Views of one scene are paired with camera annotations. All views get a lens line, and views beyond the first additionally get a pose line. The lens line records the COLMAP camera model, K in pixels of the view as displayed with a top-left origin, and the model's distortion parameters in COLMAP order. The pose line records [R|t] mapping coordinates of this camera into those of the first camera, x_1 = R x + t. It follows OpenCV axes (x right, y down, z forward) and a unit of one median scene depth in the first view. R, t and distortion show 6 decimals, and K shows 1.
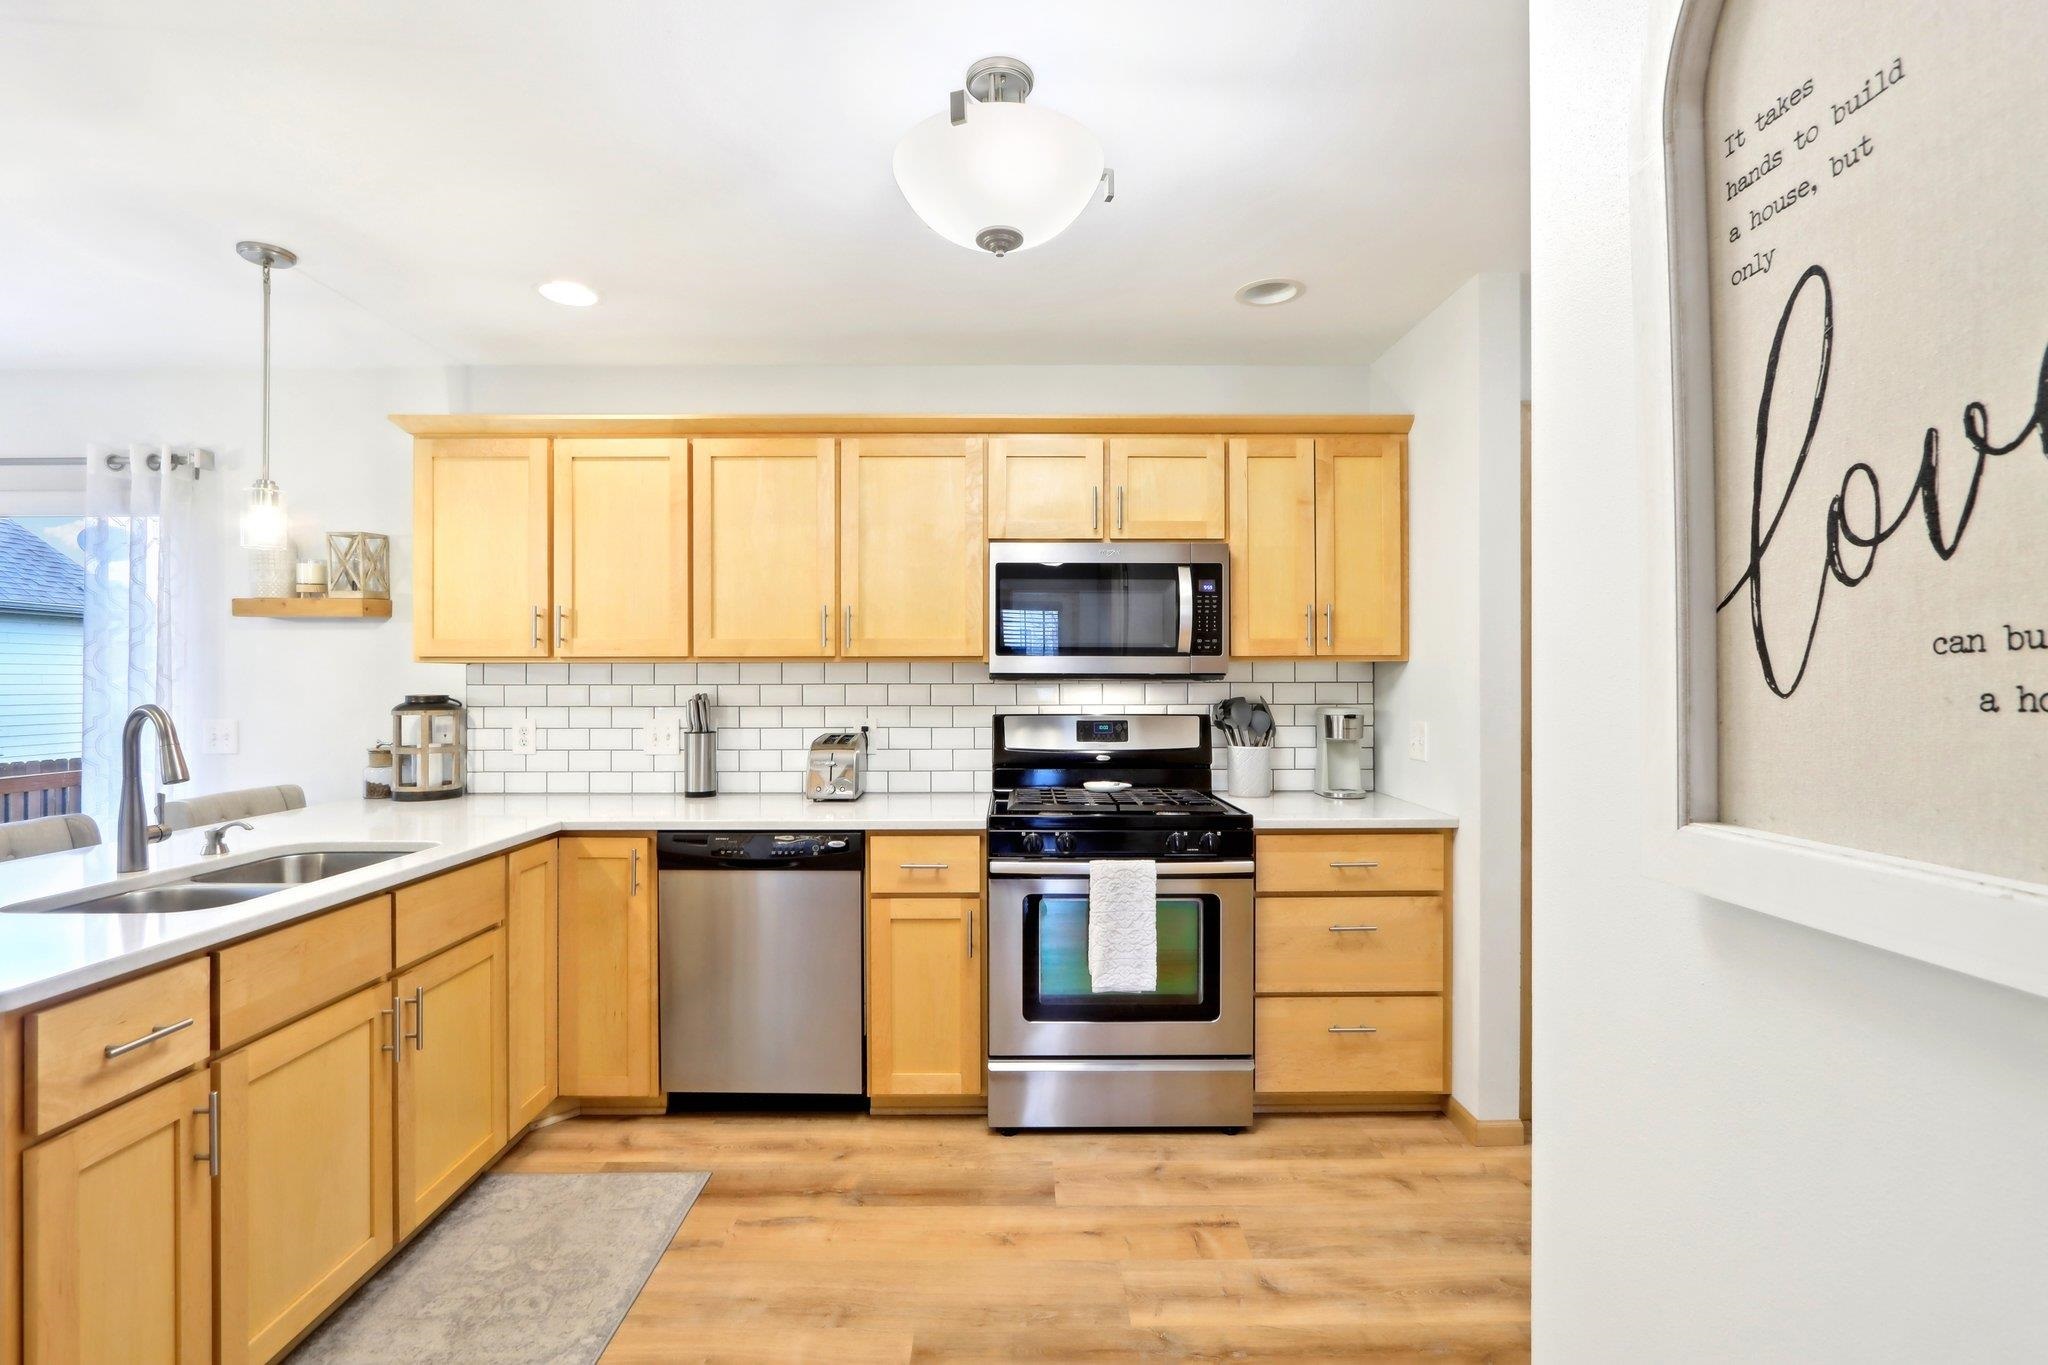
lens RADIAL K [[946.5, 0, 1016.6], [0, 946.5, 680.6], [0, 0, 1]] dist [-0.019537, 0.003725]
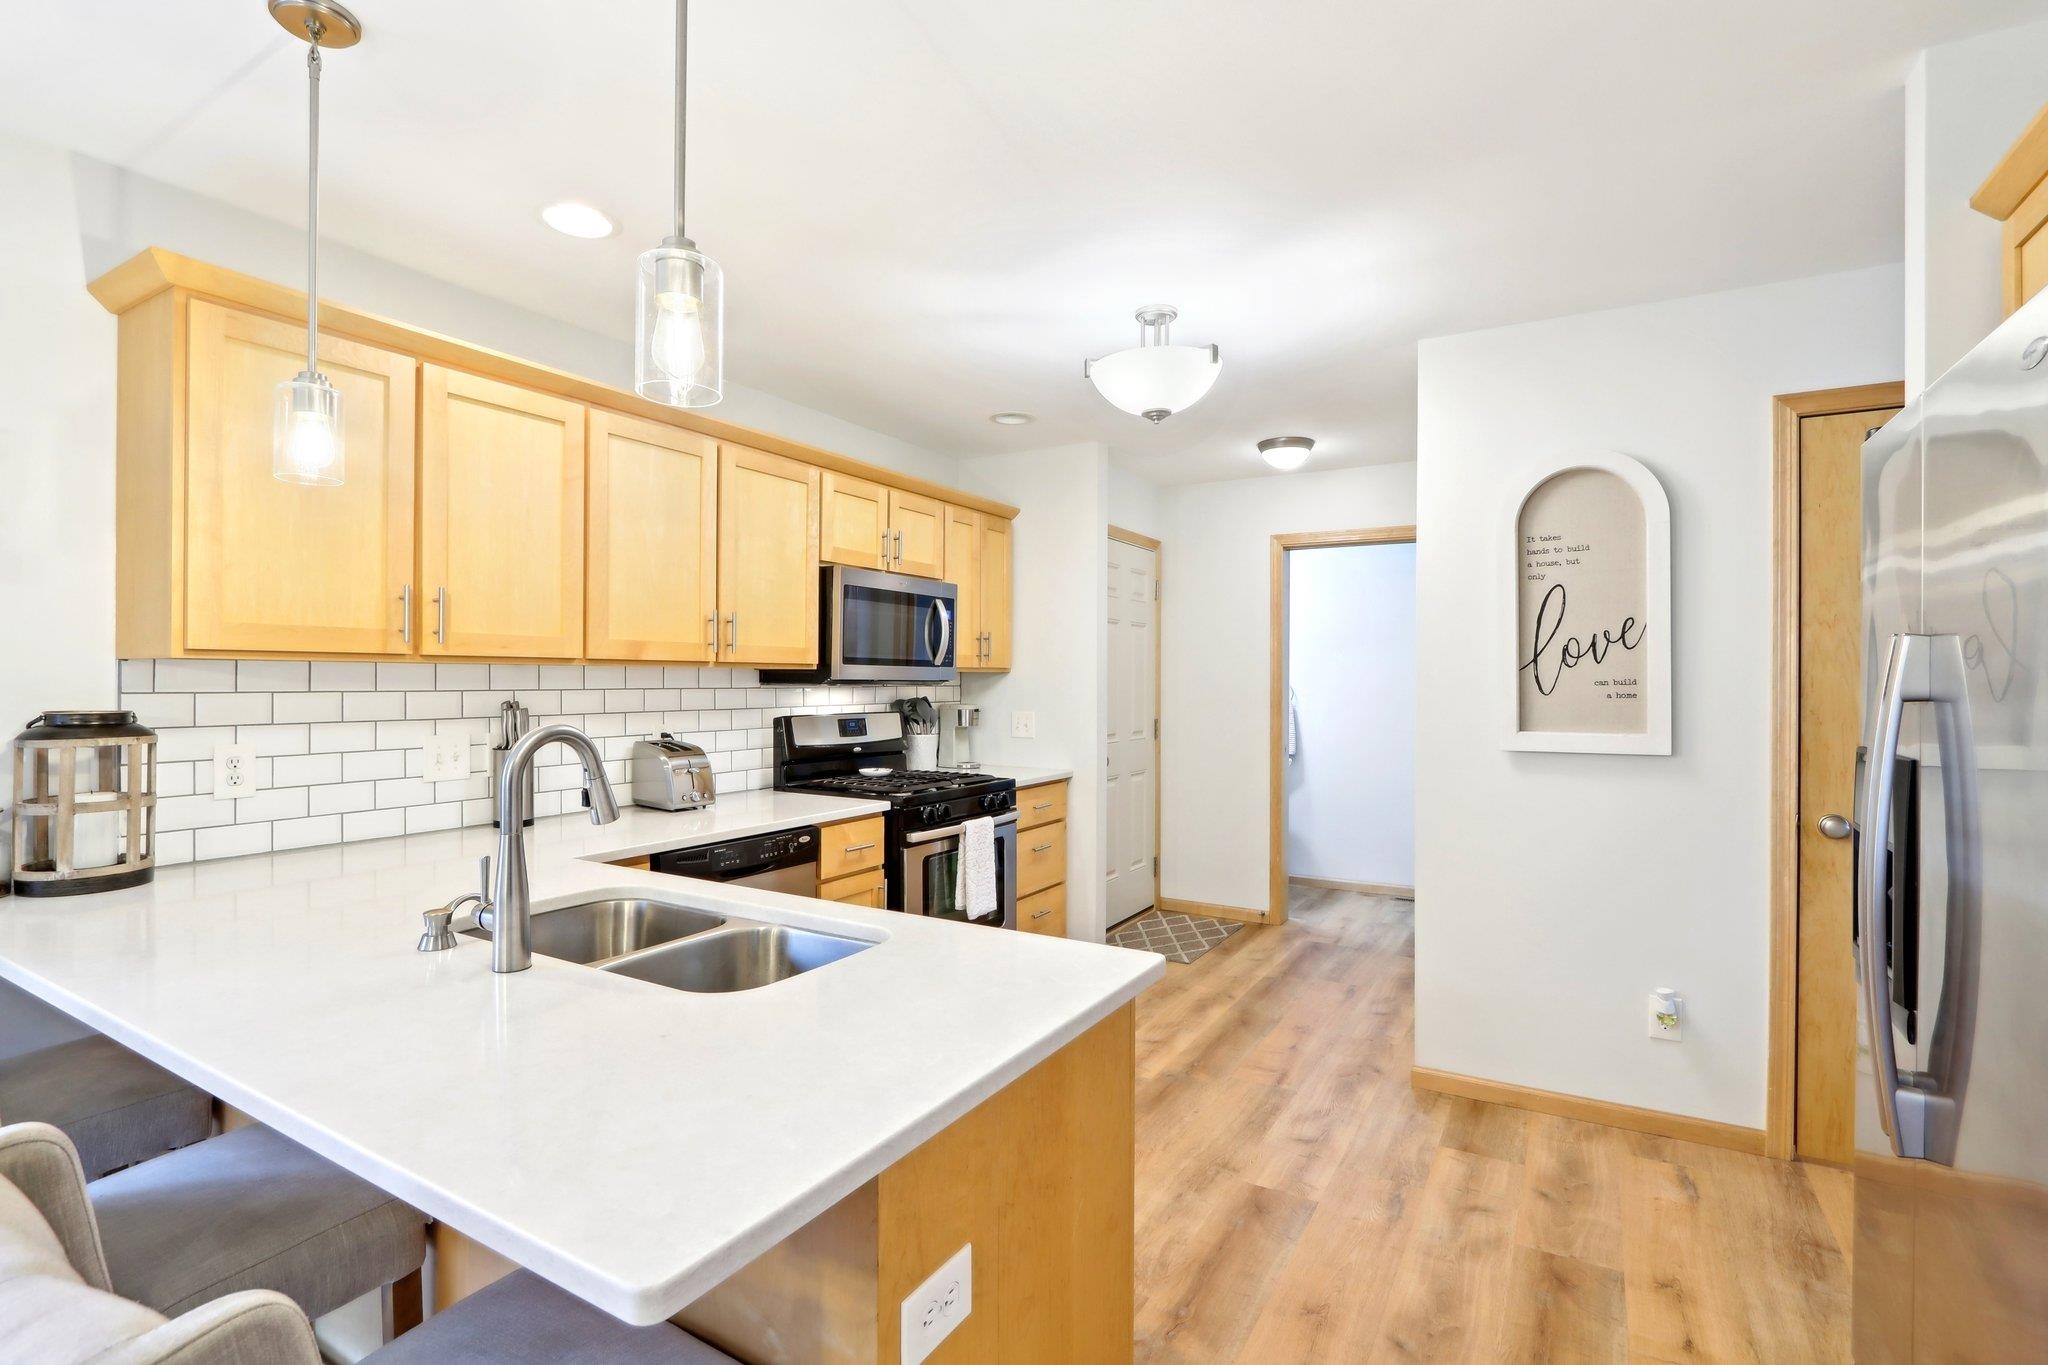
lens RADIAL K [[946.5, 0, 1007.3], [0, 946.5, 679.7], [0, 0, 1]] dist [-0.019537, 0.003725]
pose [[0.522484, 0.002677, 0.852645, -0.904708], [-0.005332, 0.999986, 0.000128, -0.008607], [-0.852633, -0.004613, 0.522490, 0.223911]]
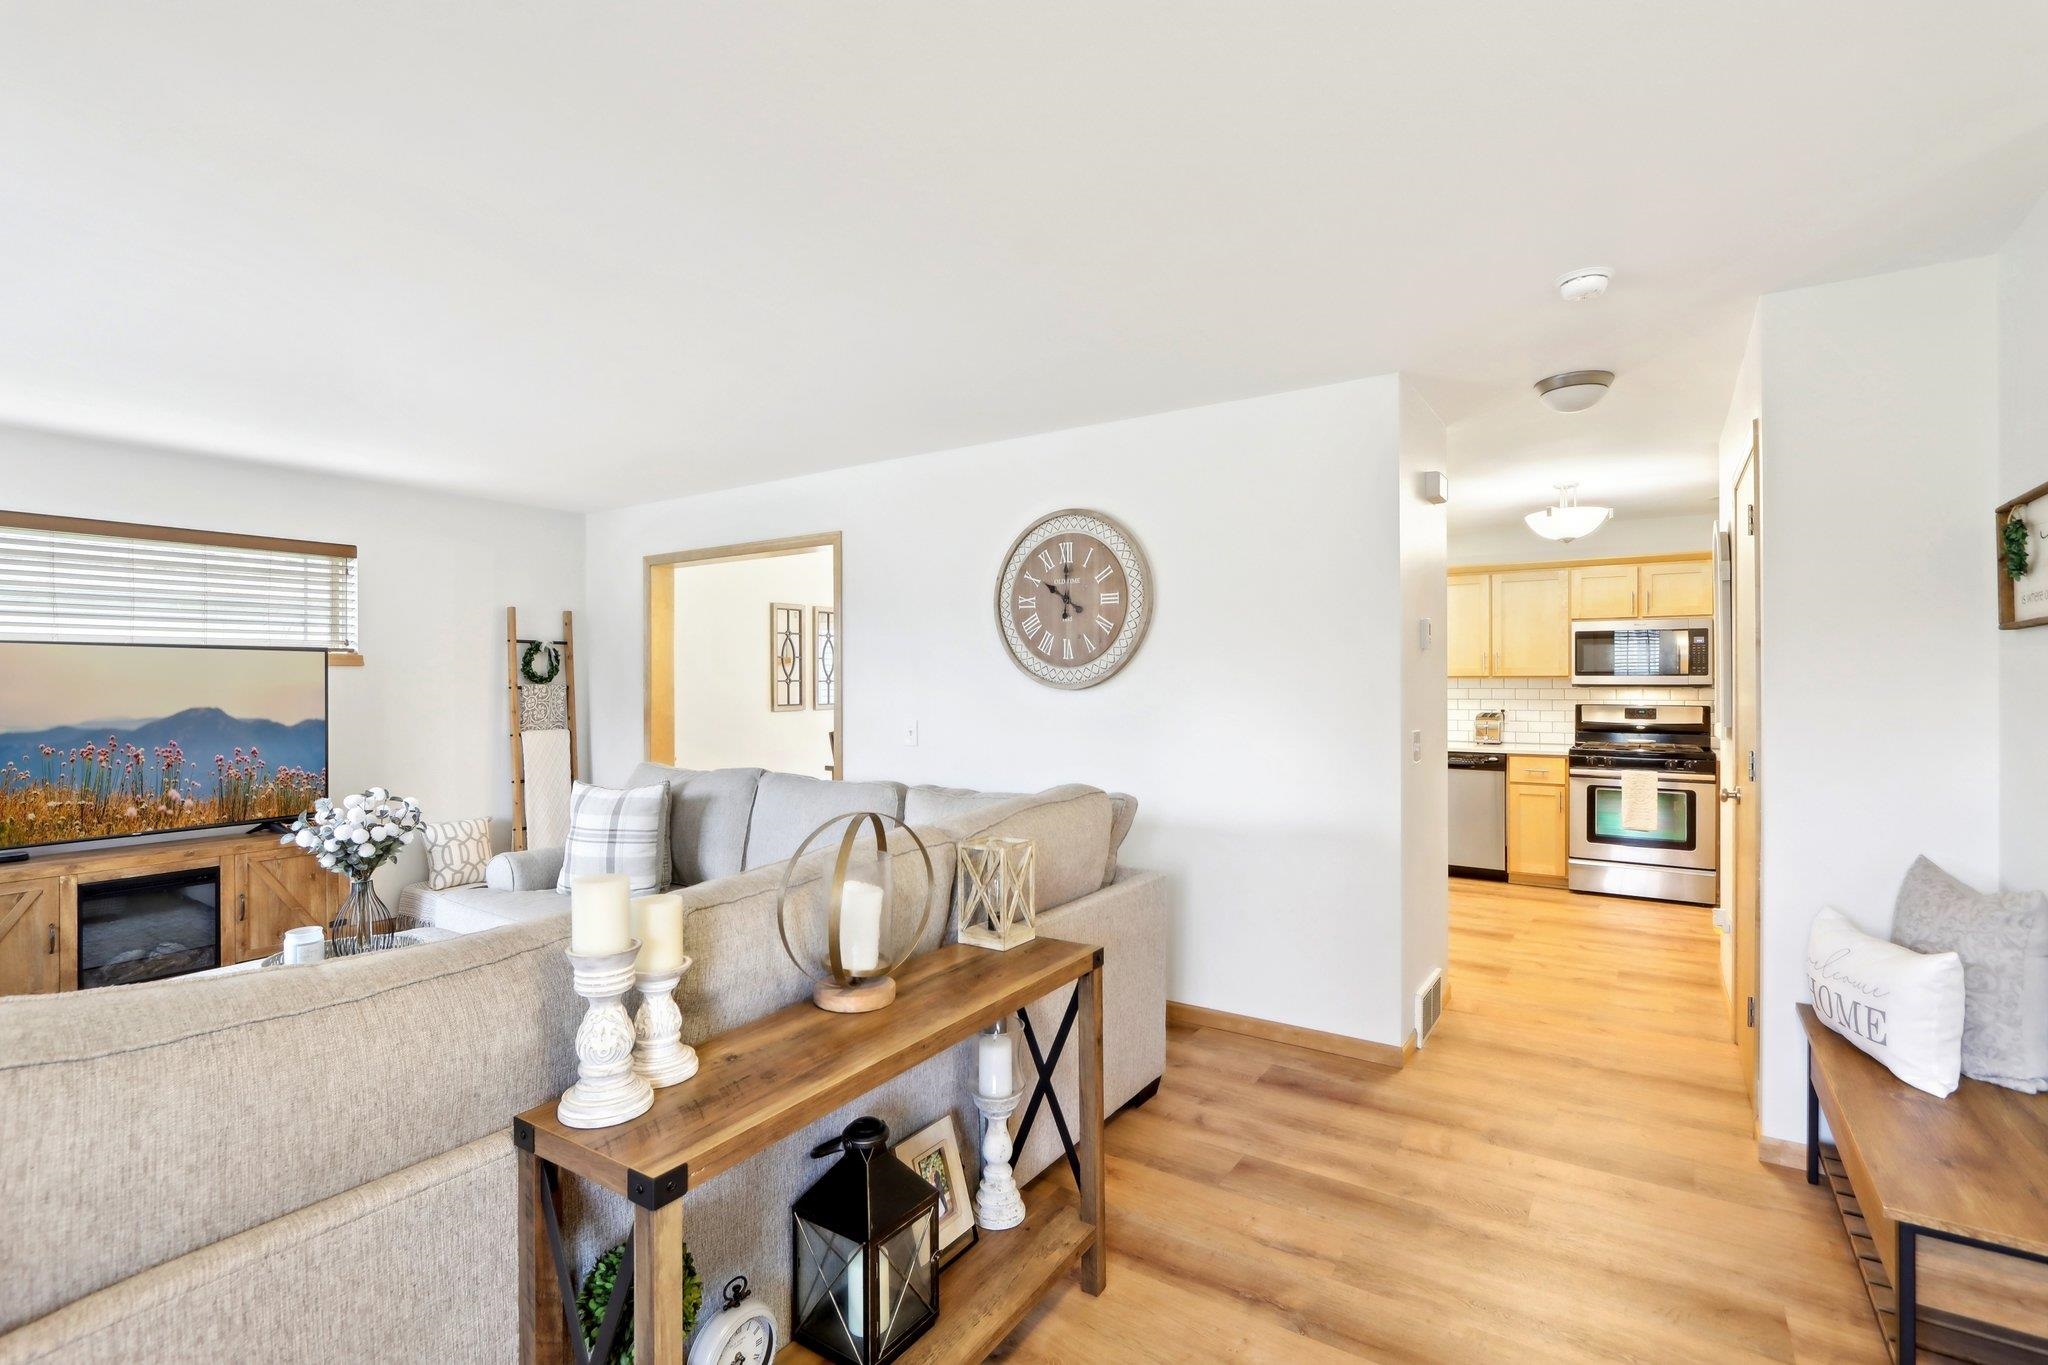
lens RADIAL K [[946.5, 0, 1009.6], [0, 946.5, 677.7], [0, 0, 1]] dist [-0.019537, 0.003725]
pose [[0.824001, -0.001445, -0.566587, 0.126042], [0.002724, 0.999995, 0.001411, -0.028704], [0.566582, -0.002706, 0.824001, -1.425322]]
